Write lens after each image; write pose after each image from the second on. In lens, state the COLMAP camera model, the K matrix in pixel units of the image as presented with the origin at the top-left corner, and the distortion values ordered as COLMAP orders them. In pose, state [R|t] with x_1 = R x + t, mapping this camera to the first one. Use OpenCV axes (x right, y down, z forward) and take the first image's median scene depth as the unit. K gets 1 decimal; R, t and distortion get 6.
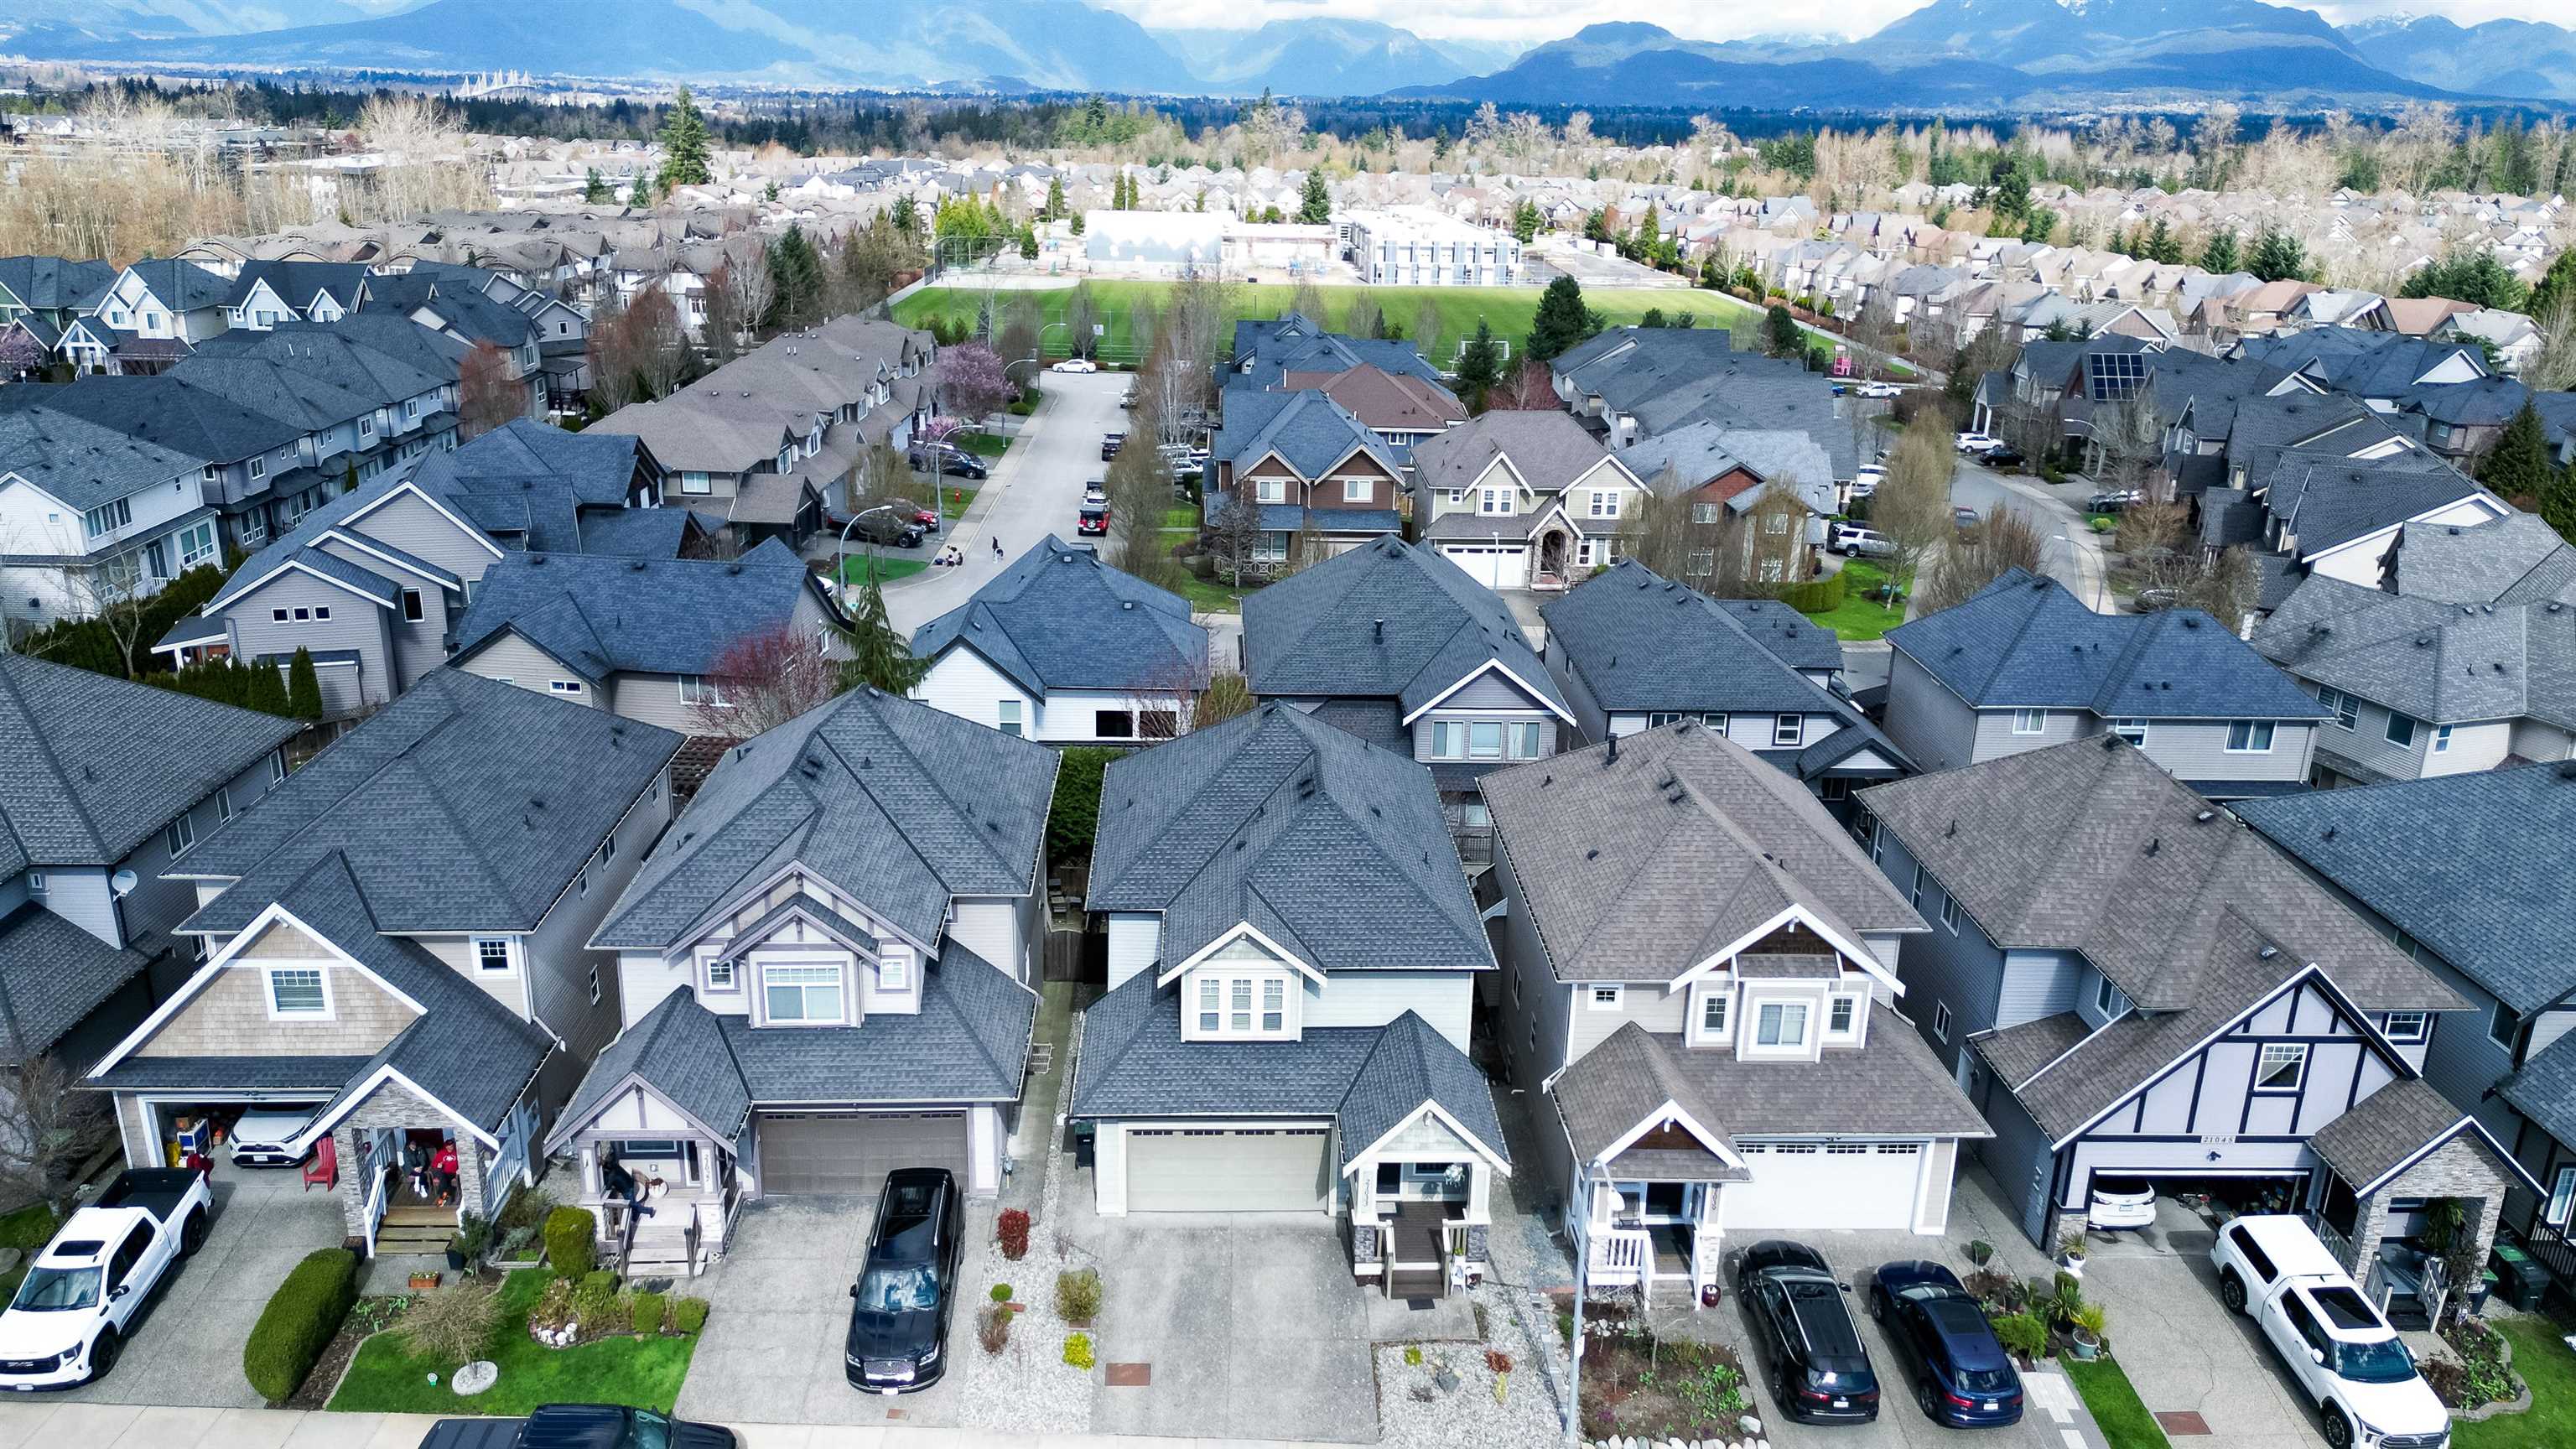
lens RADIAL K [[1842.1, 0, 1288.0], [0, 1842.1, 724.5], [0, 0, 1]] dist [0.079752, -0.076061]
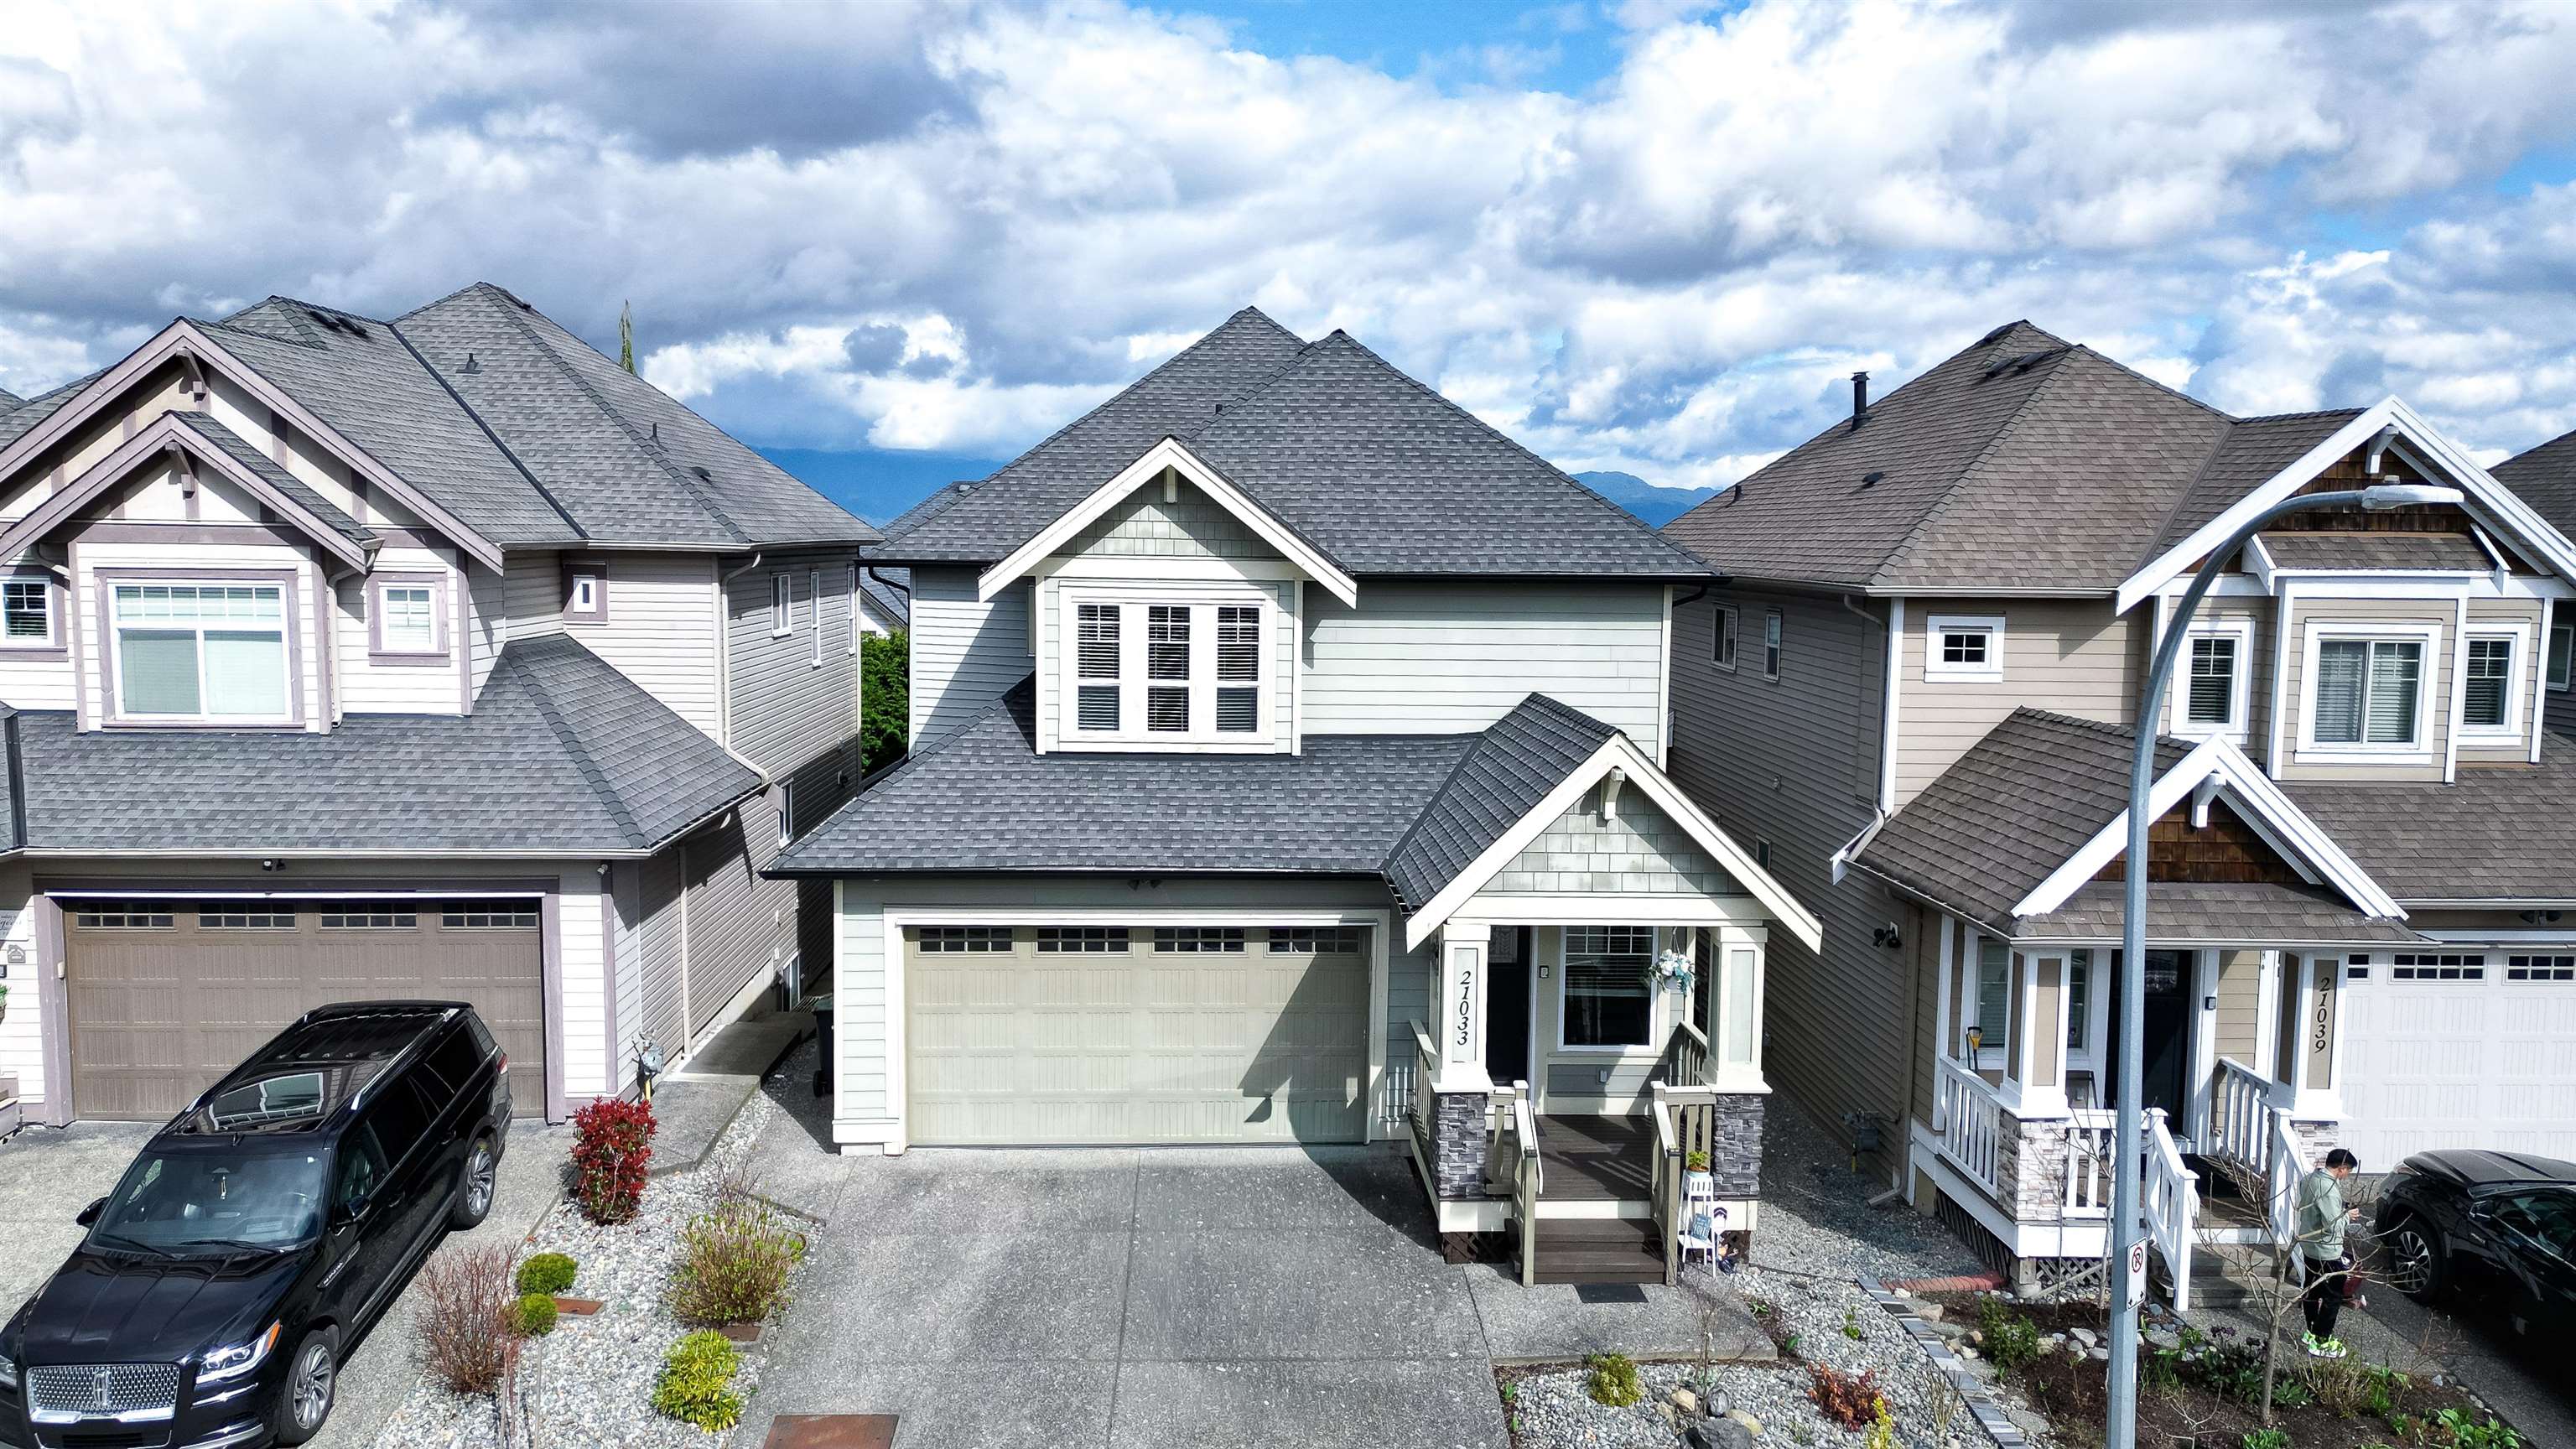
lens RADIAL K [[1842.1, 0, 1288.0], [0, 1842.1, 724.5], [0, 0, 1]] dist [0.079752, -0.076061]
pose [[0.999941, -0.010742, 0.001625, 0.003390], [0.010830, 0.973667, -0.227717, 0.271391], [0.000864, 0.227721, 0.973726, 0.561129]]
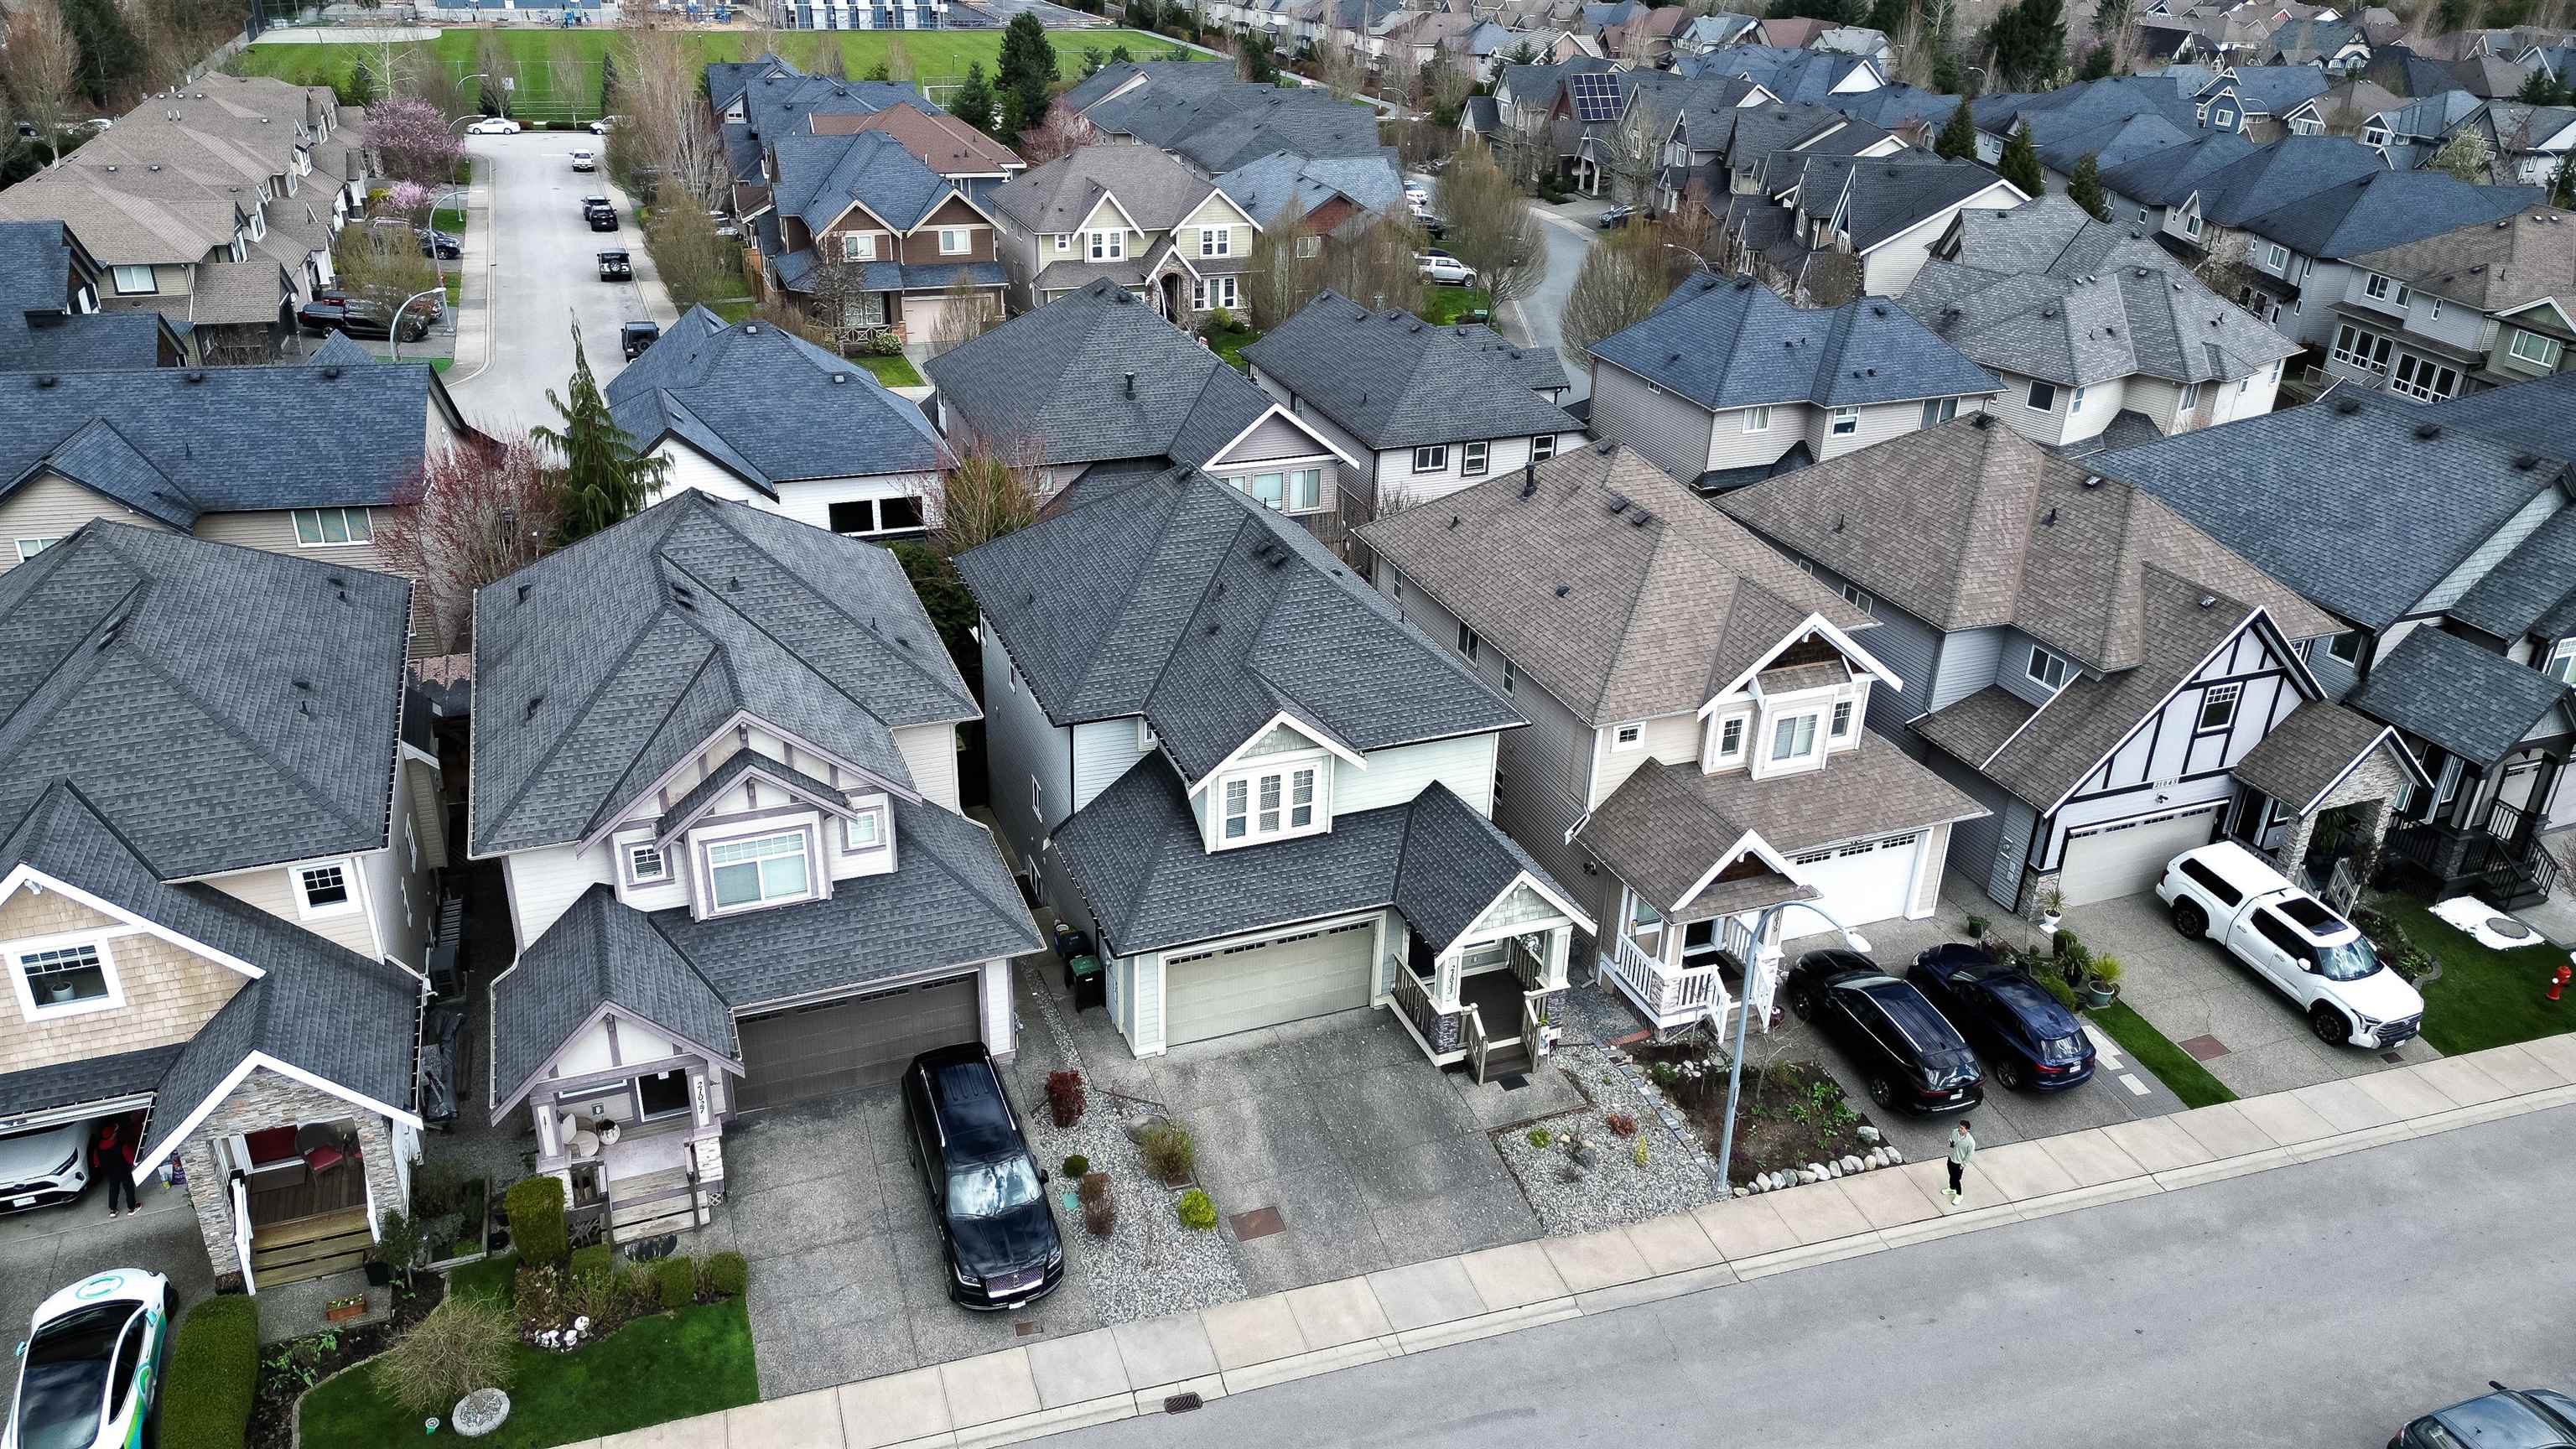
lens RADIAL K [[1802.3, 0, 1288.0], [0, 1802.3, 724.5], [0, 0, 1]] dist [0.078649, -0.081193]
pose [[0.945195, -0.139948, 0.294994, -0.269364], [0.101032, 0.984503, 0.143341, -0.009193], [-0.310483, -0.105681, 0.944686, 0.179873]]
